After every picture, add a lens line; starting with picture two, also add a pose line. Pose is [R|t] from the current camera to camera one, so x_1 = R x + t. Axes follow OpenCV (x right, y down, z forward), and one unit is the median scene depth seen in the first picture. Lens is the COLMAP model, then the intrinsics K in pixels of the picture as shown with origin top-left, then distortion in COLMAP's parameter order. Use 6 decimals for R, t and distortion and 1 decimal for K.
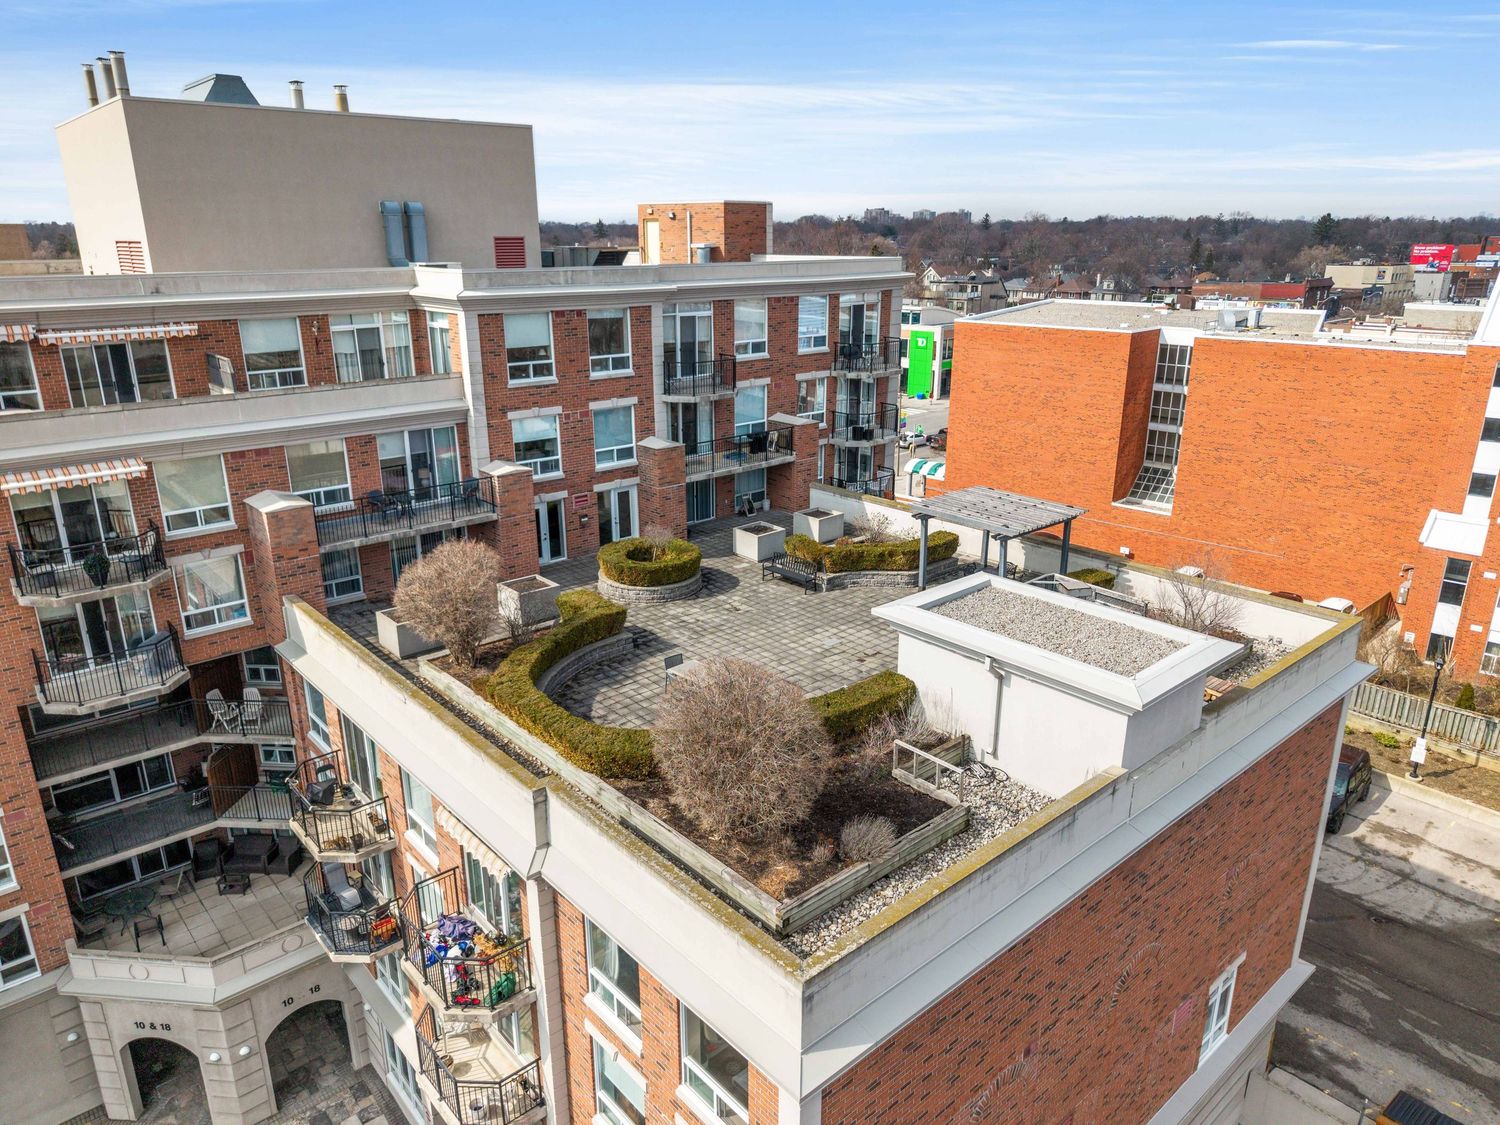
lens RADIAL K [[1001.7, 0, 746.2], [0, 1001.7, 571.3], [0, 0, 1]] dist [0.048198, -0.063360]
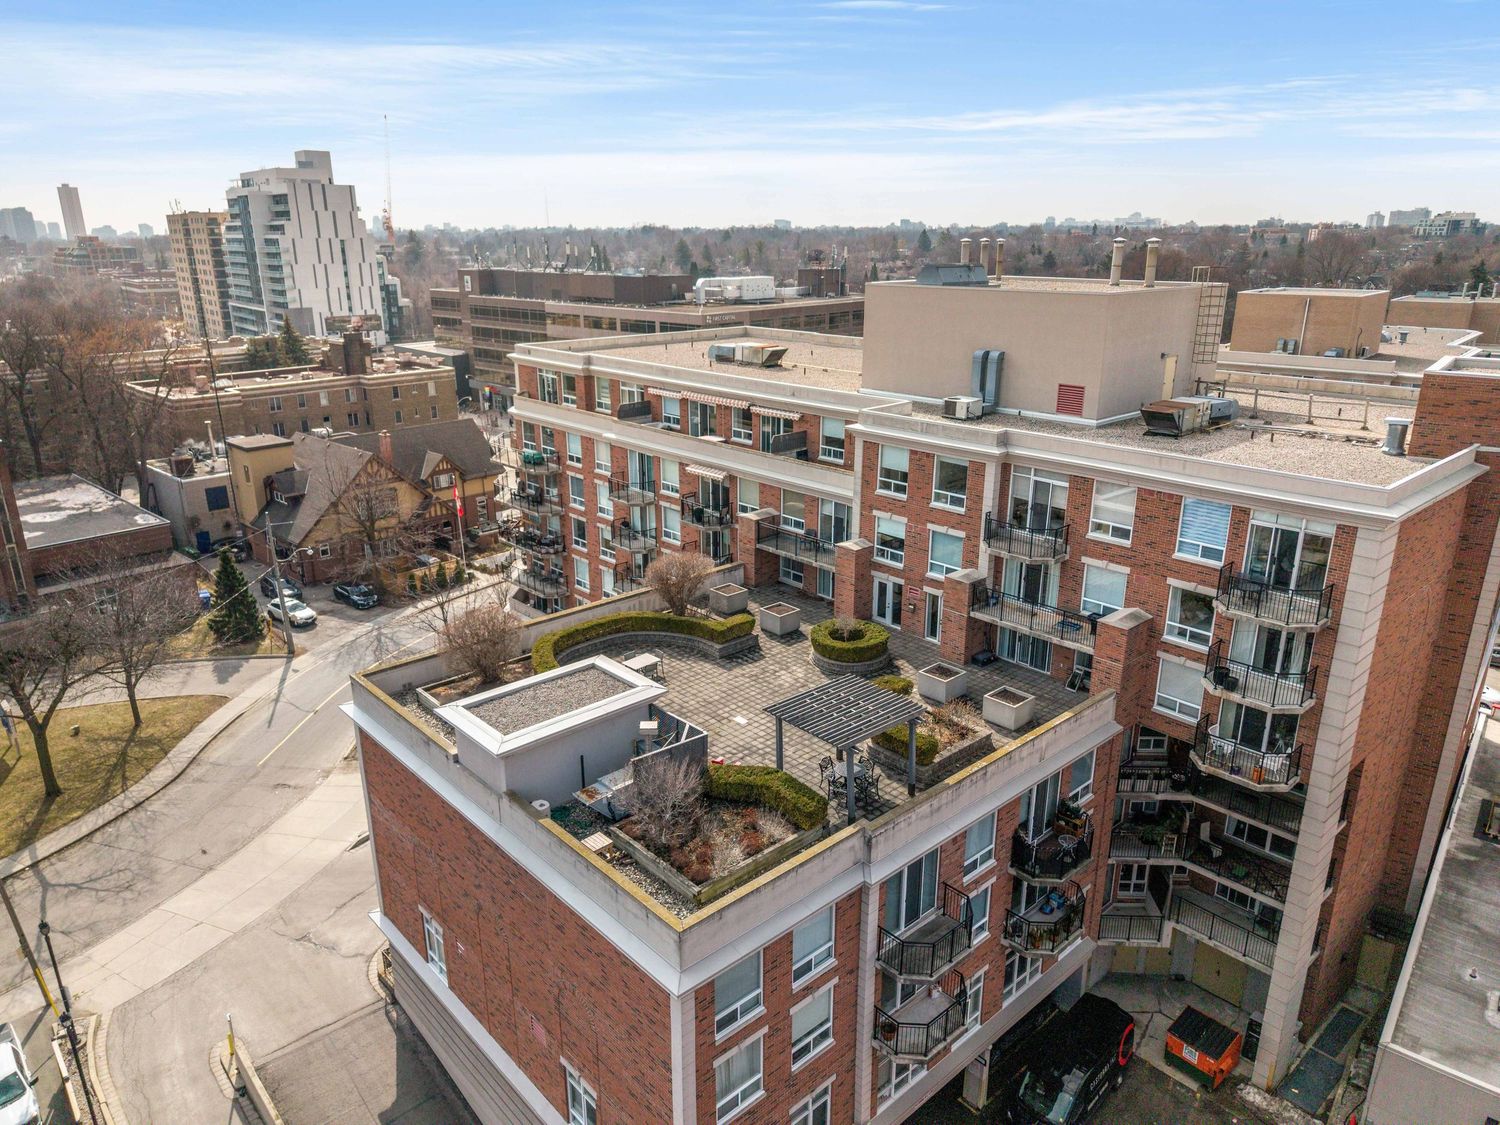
lens RADIAL K [[1001.7, 0, 746.2], [0, 1001.7, 571.3], [0, 0, 1]] dist [0.048198, -0.063360]
pose [[0.016357, 0.321514, -0.946764, 1.072140], [-0.315727, 0.900104, 0.300214, -0.425750], [0.948709, 0.294008, 0.116234, 0.657982]]
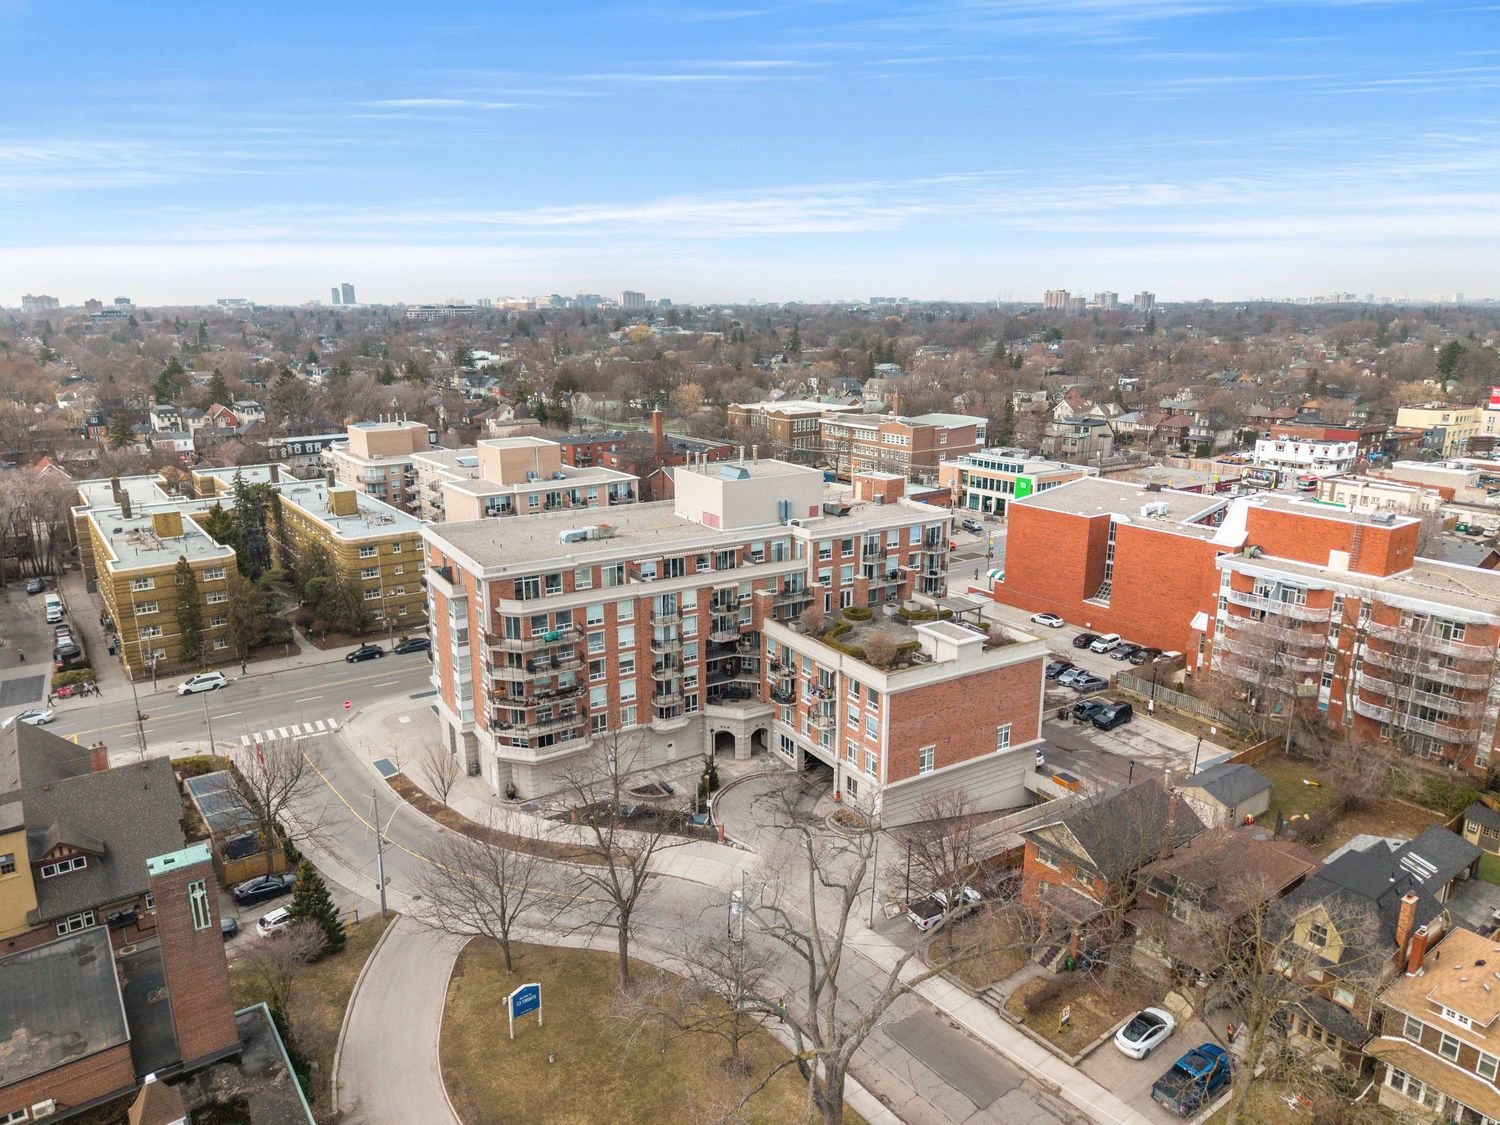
lens RADIAL K [[1004.9, 0, 746.7], [0, 1004.9, 563.3], [0, 0, 1]] dist [0.057800, -0.080834]
pose [[0.985260, 0.043210, -0.165513, 0.085824], [-0.055139, 0.996149, -0.068165, 0.068645], [0.161930, 0.076287, 0.983849, -2.313440]]
